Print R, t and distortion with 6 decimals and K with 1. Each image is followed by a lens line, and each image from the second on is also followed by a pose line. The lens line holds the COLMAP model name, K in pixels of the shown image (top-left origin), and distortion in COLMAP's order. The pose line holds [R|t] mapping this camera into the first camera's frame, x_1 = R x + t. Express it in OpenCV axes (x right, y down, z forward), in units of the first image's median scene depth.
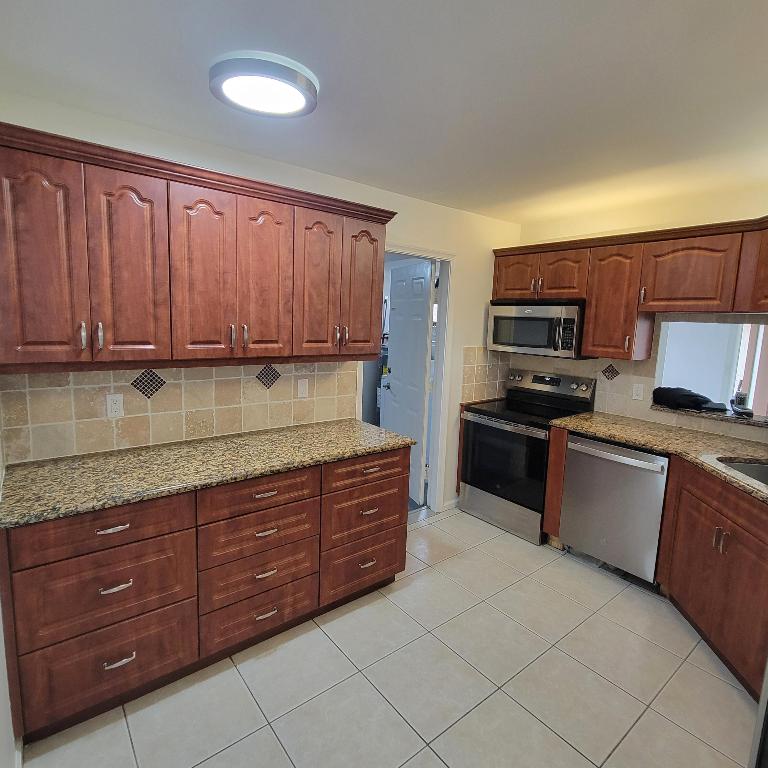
lens RADIAL K [[440.6, 0, 378.8], [0, 440.6, 381.1], [0, 0, 1]] dist [0.014853, -0.002503]
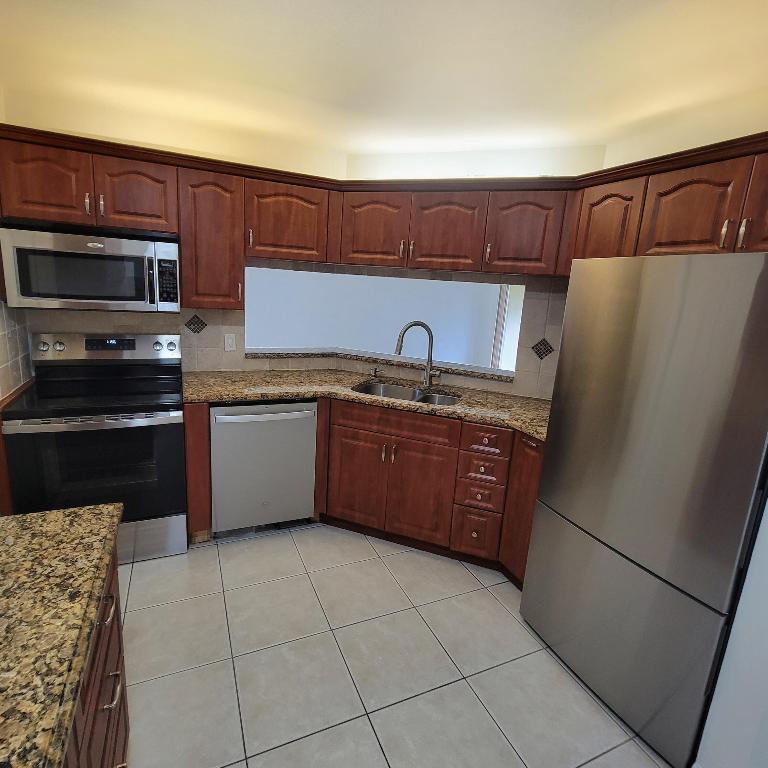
lens RADIAL K [[440.6, 0, 378.7], [0, 440.6, 381.6], [0, 0, 1]] dist [0.014853, -0.002503]
pose [[0.268684, -0.223212, 0.937009, -0.249763], [0.087092, 0.974425, 0.207152, -0.069119], [-0.959283, 0.025947, 0.281253, 0.483240]]
